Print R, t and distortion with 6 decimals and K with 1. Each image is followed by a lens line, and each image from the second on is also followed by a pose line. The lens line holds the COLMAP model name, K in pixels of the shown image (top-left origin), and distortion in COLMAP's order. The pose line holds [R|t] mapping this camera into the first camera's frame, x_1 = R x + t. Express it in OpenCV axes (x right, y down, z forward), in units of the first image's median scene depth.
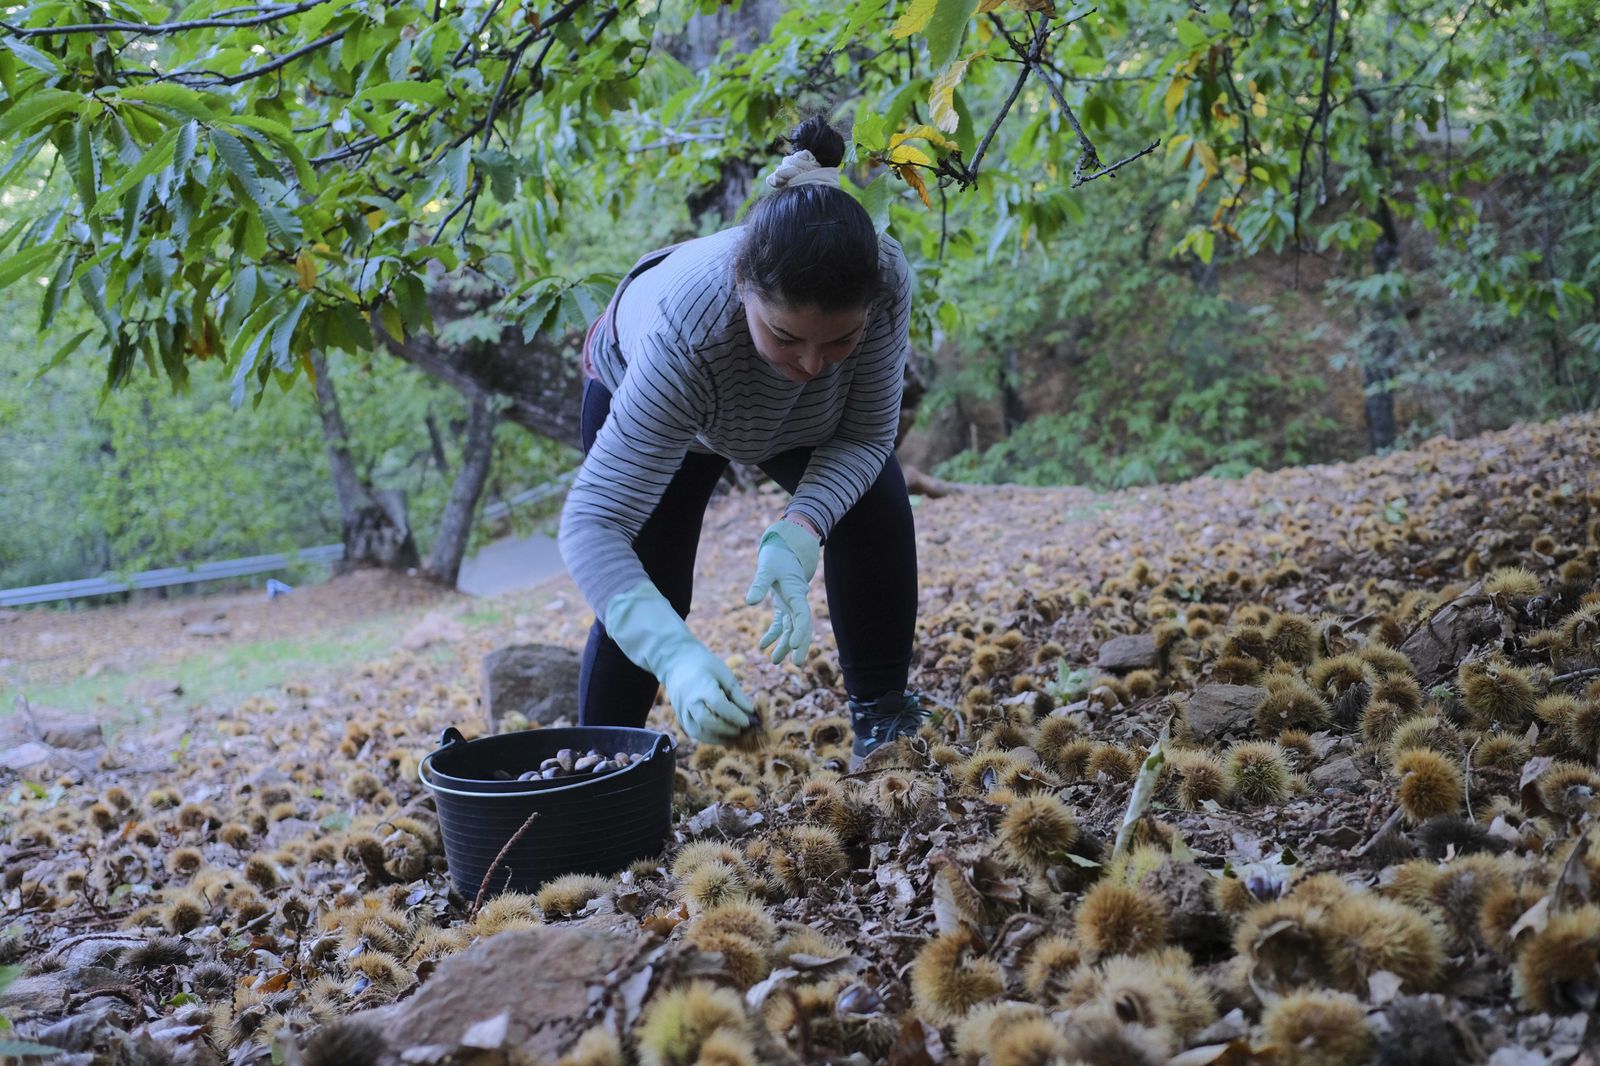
lens RADIAL K [[1670.7, 0, 880.3], [0, 1670.7, 591.9], [0, 0, 1]] dist [-0.079337, 0.188271]
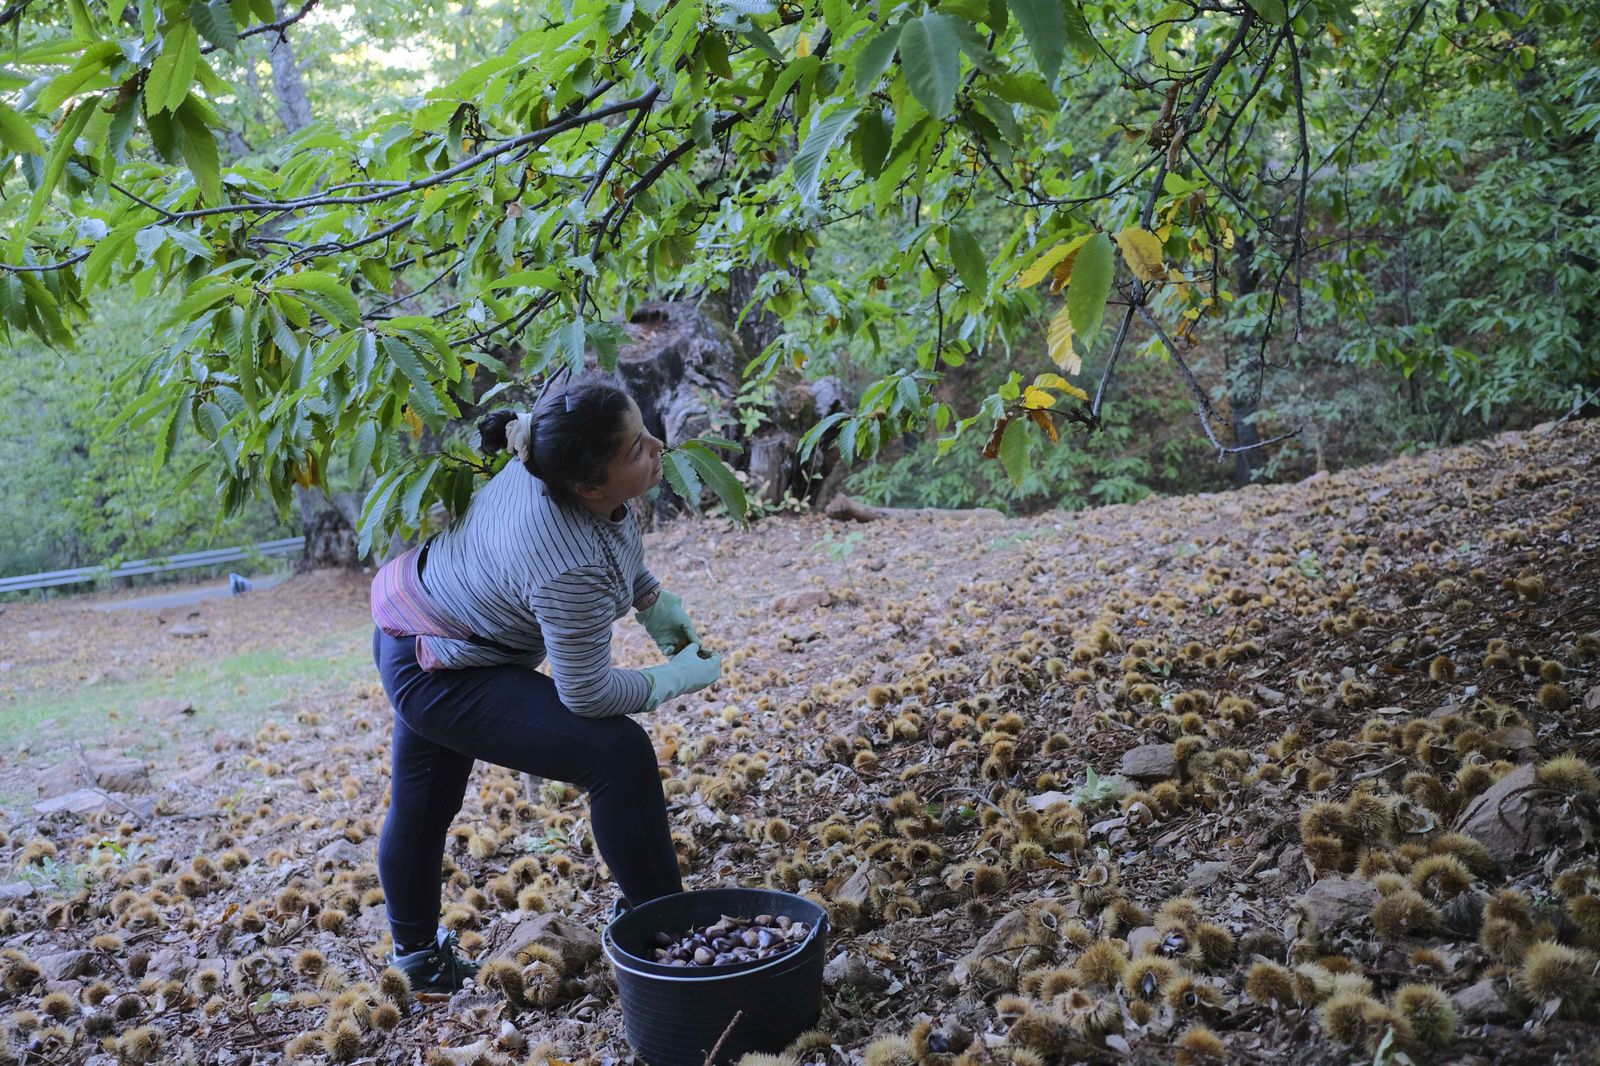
lens RADIAL K [[1518.8, 0, 800.0], [0, 1518.8, 533.0], [0, 0, 1]] dist [-0.073101, 0.173806]
pose [[0.999831, 0.001771, 0.018278, -0.094520], [-0.001325, 0.999701, -0.024407, -0.083295], [-0.018316, 0.024378, 0.999535, -0.012684]]
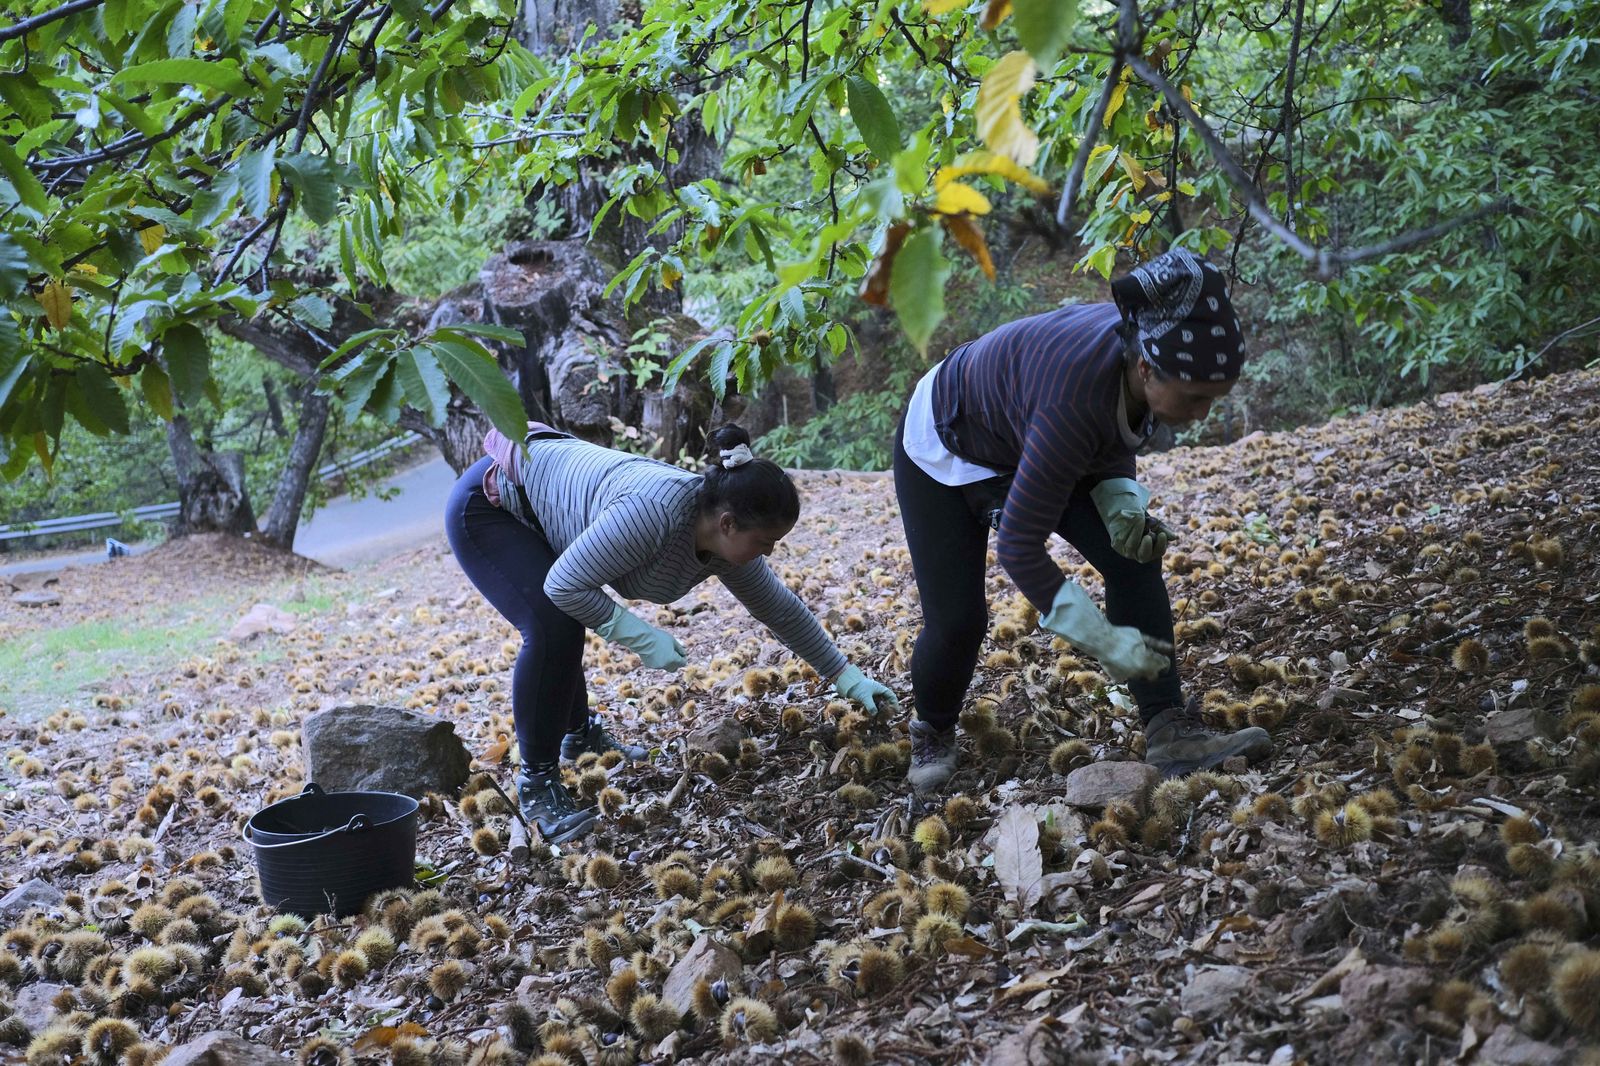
lens RADIAL K [[1518.8, 0, 800.0], [0, 1518.8, 533.0], [0, 0, 1]] dist [-0.073101, 0.173806]
pose [[0.997283, 0.006402, 0.073391, -0.048568], [-0.006117, 0.999973, -0.004115, -0.075670], [-0.073415, 0.003655, 0.997295, 0.245176]]
